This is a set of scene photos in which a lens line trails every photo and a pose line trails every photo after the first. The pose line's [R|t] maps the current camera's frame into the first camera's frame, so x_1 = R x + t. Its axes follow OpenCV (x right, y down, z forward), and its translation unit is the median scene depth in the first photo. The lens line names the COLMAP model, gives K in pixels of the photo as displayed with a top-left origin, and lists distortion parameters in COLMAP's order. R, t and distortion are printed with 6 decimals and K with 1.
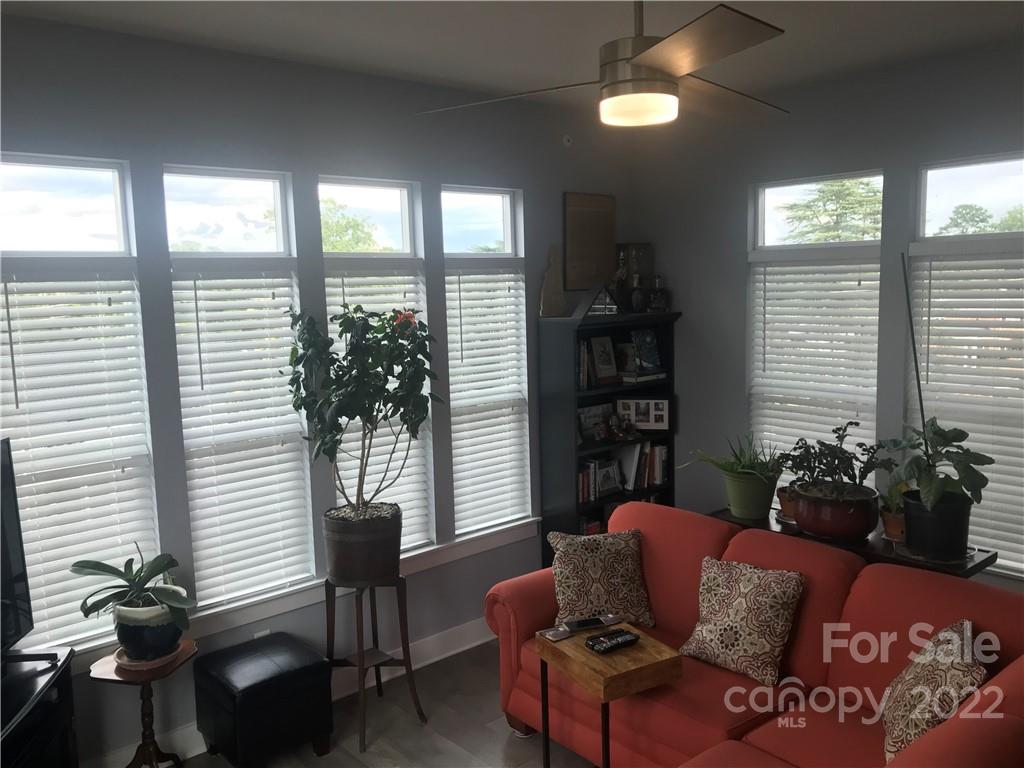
lens RADIAL K [[835.7, 0, 508.9], [0, 835.7, 379.3], [0, 0, 1]] dist [0.022320, -0.046800]
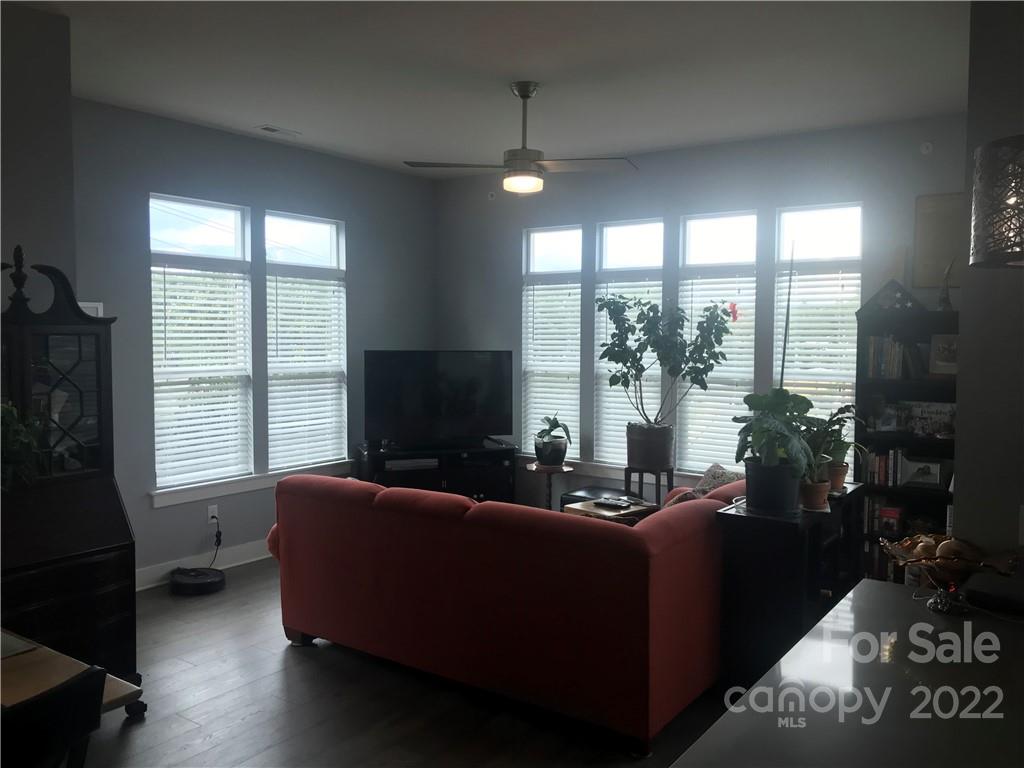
lens RADIAL K [[835.7, 0, 508.9], [0, 835.7, 379.3], [0, 0, 1]] dist [0.022320, -0.046800]
pose [[0.217841, 0.081985, -0.972535, 1.132312], [-0.121549, 0.990987, 0.056314, 0.012161], [0.968386, 0.105943, 0.225843, 0.313672]]
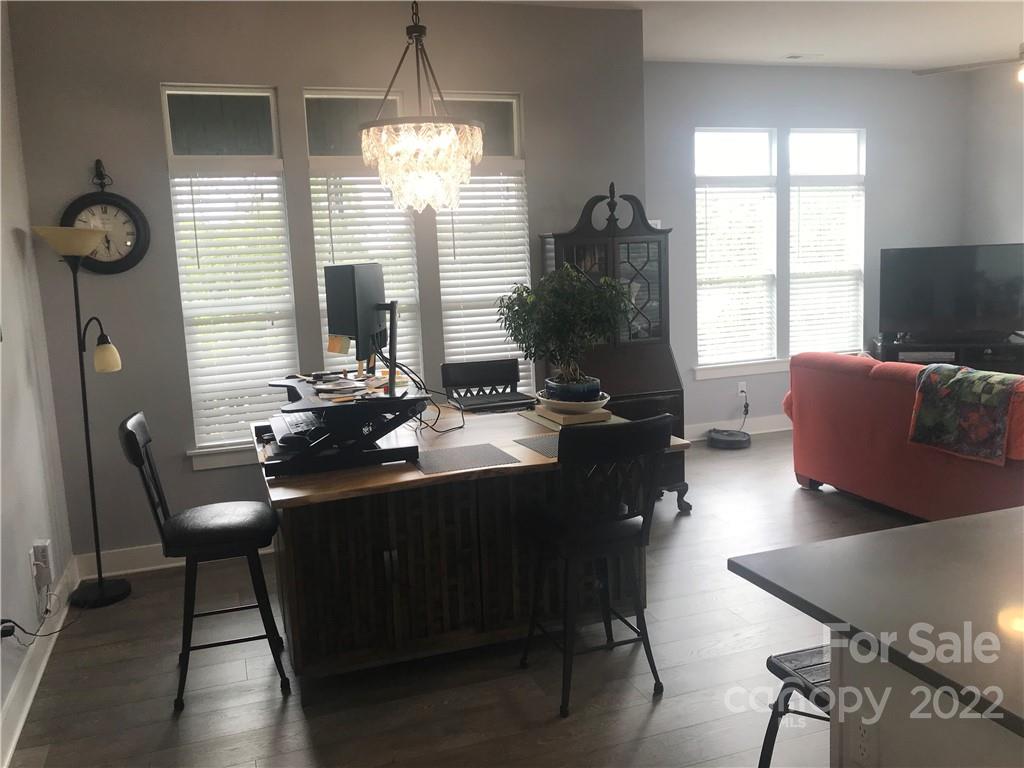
lens RADIAL K [[835.7, 0, 508.9], [0, 835.7, 379.3], [0, 0, 1]] dist [0.022320, -0.046800]
pose [[-0.387058, 0.176310, -0.905042, 1.391099], [-0.050951, 0.975959, 0.211915, 0.015535], [0.920647, 0.128136, -0.368769, 0.360340]]
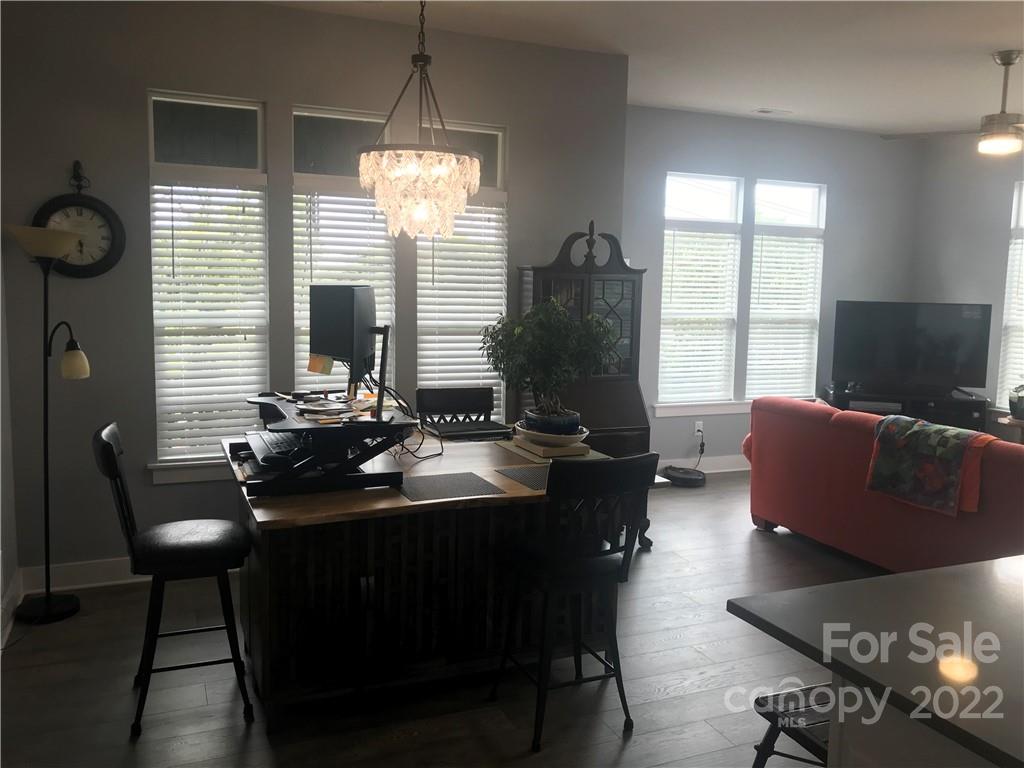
lens RADIAL K [[835.7, 0, 508.9], [0, 835.7, 379.3], [0, 0, 1]] dist [0.022320, -0.046800]
pose [[-0.329651, 0.127686, -0.935429, 1.409149], [-0.118485, 0.977383, 0.175168, 0.014598], [0.936639, 0.168579, -0.307066, 0.321863]]
